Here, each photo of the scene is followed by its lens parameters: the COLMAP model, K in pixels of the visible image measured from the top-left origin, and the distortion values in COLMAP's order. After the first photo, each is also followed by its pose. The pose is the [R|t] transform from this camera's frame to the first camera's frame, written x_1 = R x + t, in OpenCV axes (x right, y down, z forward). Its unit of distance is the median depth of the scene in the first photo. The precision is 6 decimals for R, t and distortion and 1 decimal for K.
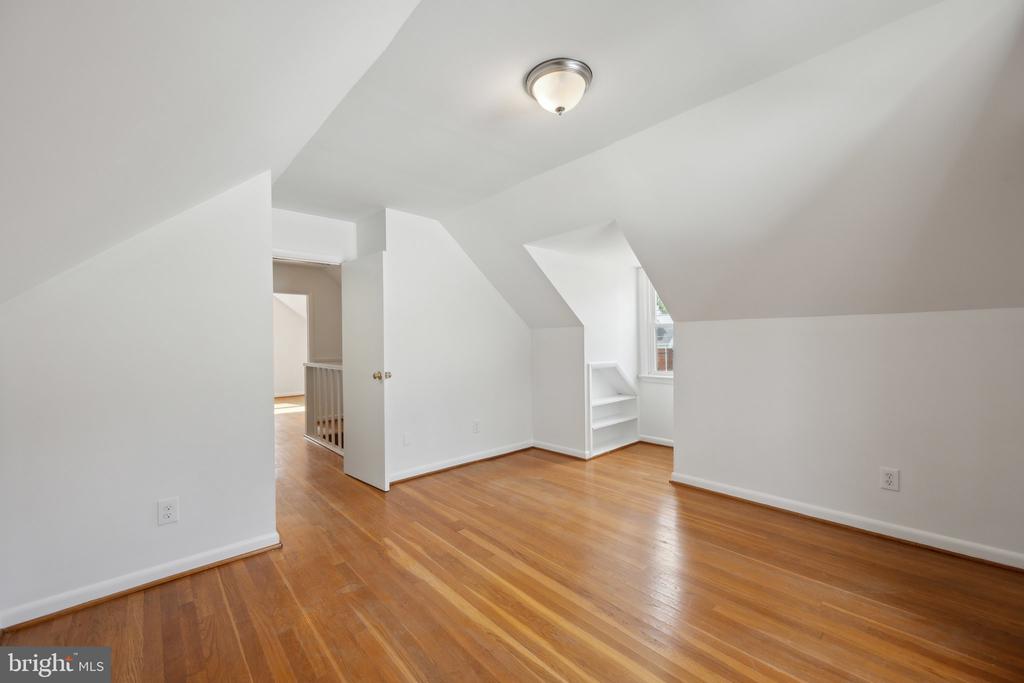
lens RADIAL K [[403.3, 0, 519.0], [0, 403.3, 345.0], [0, 0, 1]] dist [0.002612, -0.000605]
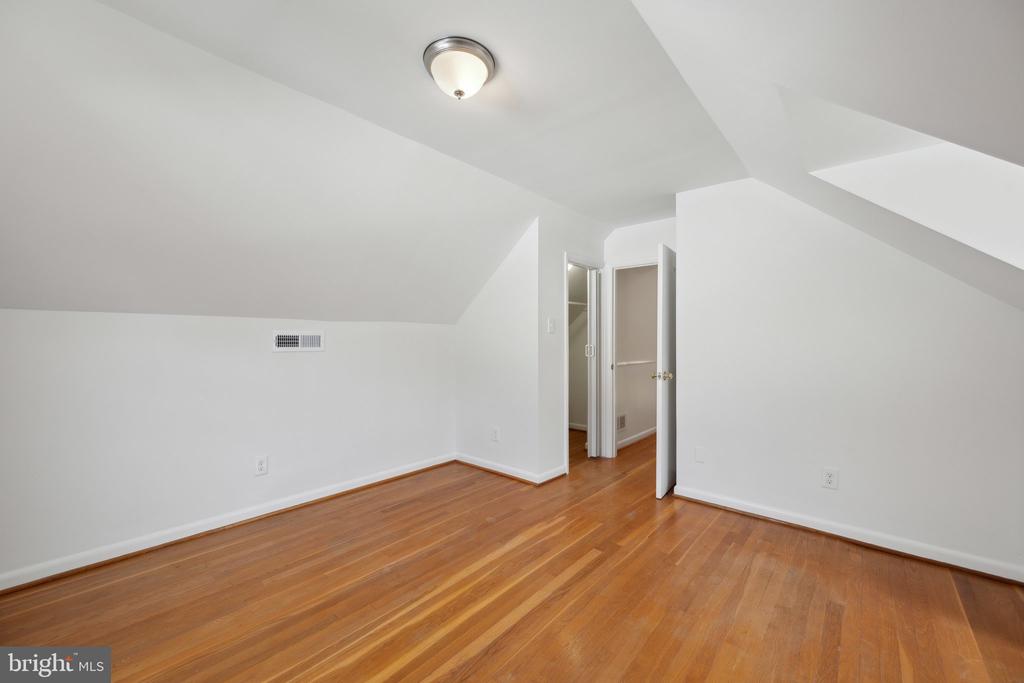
lens RADIAL K [[403.3, 0, 512.6], [0, 403.3, 338.6], [0, 0, 1]] dist [0.002612, -0.000605]
pose [[0.101604, 0.004994, -0.994812, 0.787751], [-0.011163, 0.999930, 0.003879, -0.017746], [0.994762, 0.010711, 0.101653, 0.763733]]
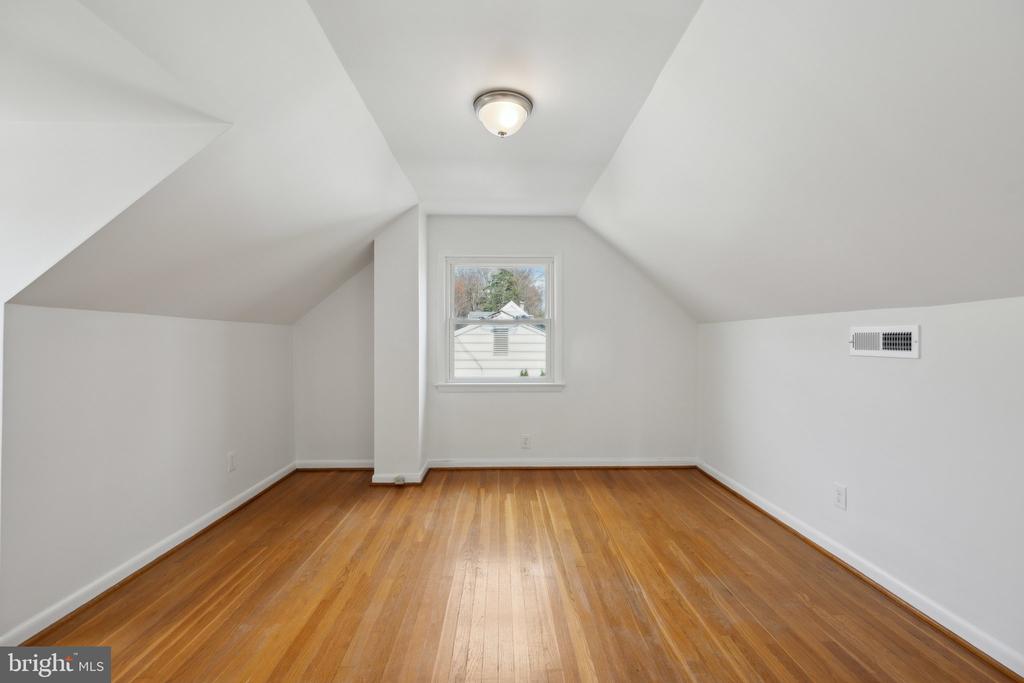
lens RADIAL K [[403.3, 0, 516.5], [0, 403.3, 344.9], [0, 0, 1]] dist [0.002612, -0.000605]
pose [[-0.756919, 0.002110, 0.653506, -0.480214], [0.011336, 0.999887, 0.009901, -0.007653], [-0.653411, 0.014902, -0.756857, 1.353994]]
